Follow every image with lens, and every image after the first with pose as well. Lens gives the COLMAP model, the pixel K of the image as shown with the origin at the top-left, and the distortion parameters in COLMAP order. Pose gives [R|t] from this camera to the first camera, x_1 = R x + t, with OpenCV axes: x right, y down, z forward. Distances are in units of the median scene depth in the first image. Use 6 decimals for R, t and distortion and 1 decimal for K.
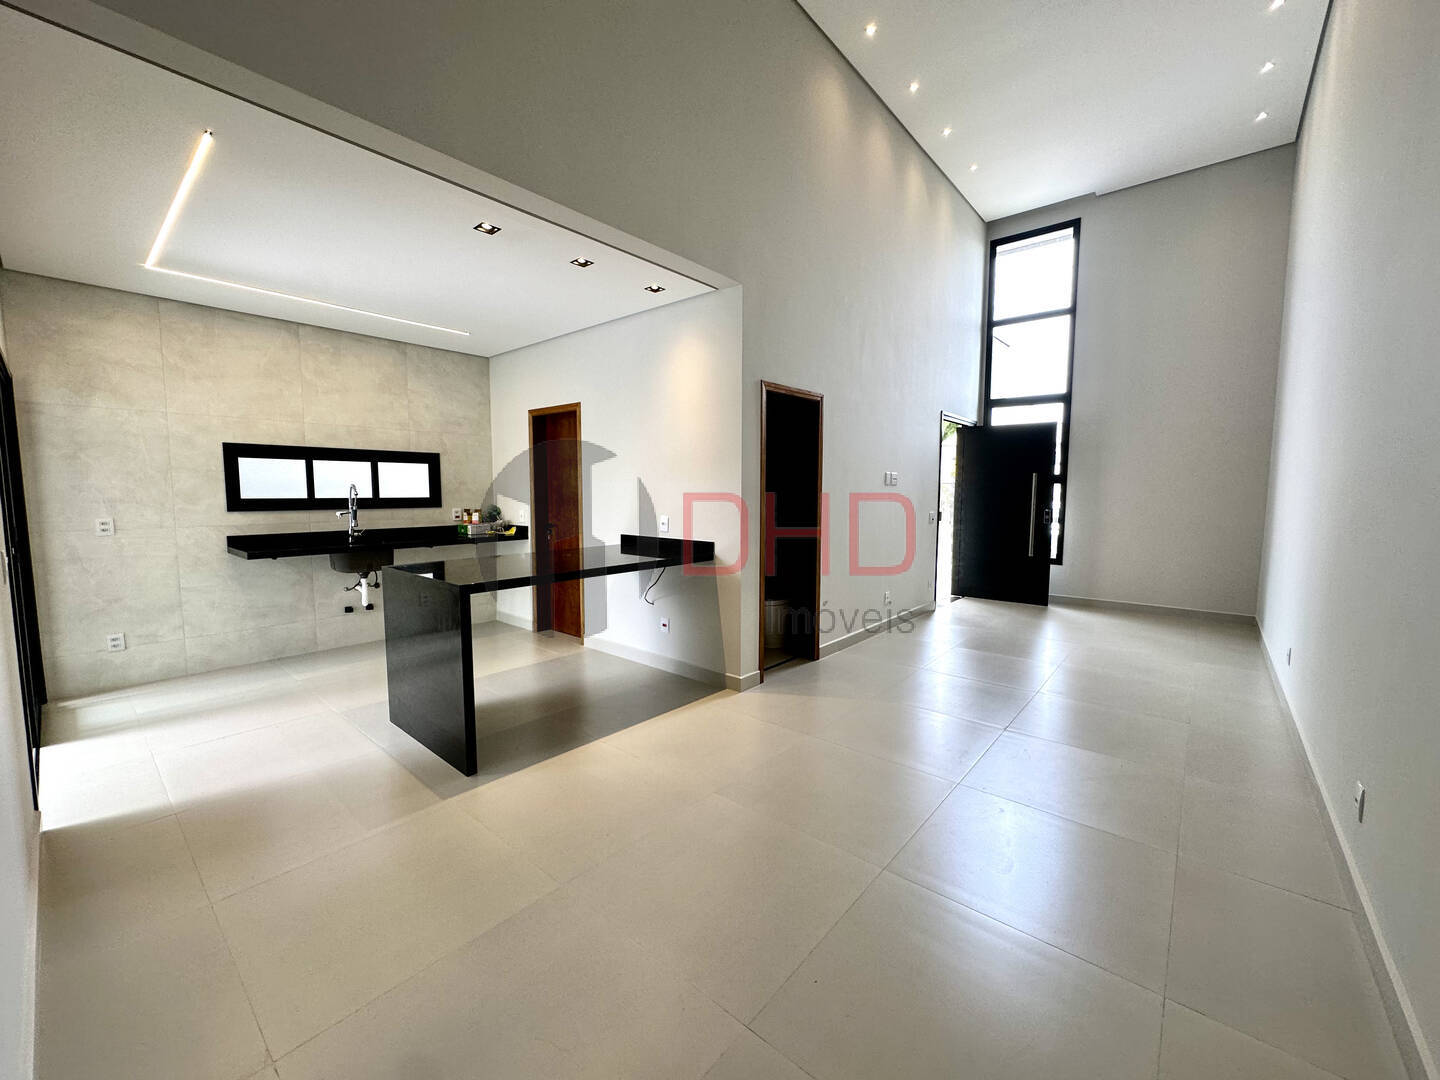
lens RADIAL K [[574.8, 0, 719.6], [0, 574.8, 537.2], [0, 0, 1]] dist [-0.000384, 0.000058]
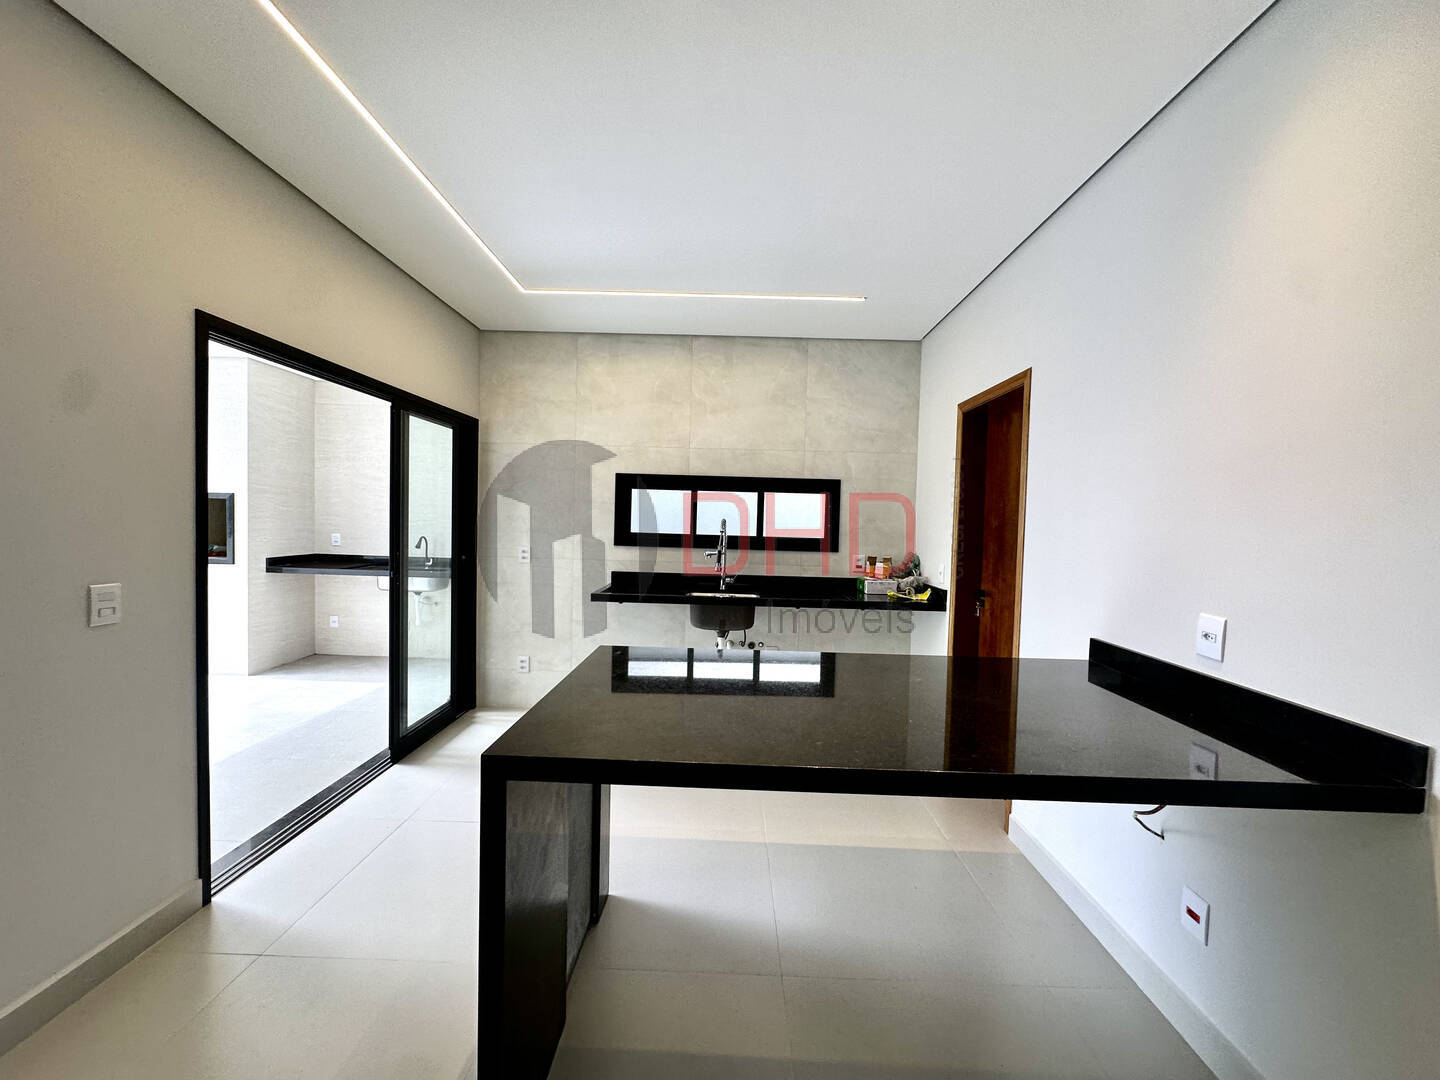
lens RADIAL K [[574.8, 0, 719.7], [0, 574.8, 539.5], [0, 0, 1]] dist [-0.000384, 0.000058]
pose [[0.634274, 0.039799, -0.772083, -0.012844], [-0.090685, 0.995610, -0.023177, -0.040712], [0.767771, 0.084717, 0.635099, 0.450266]]
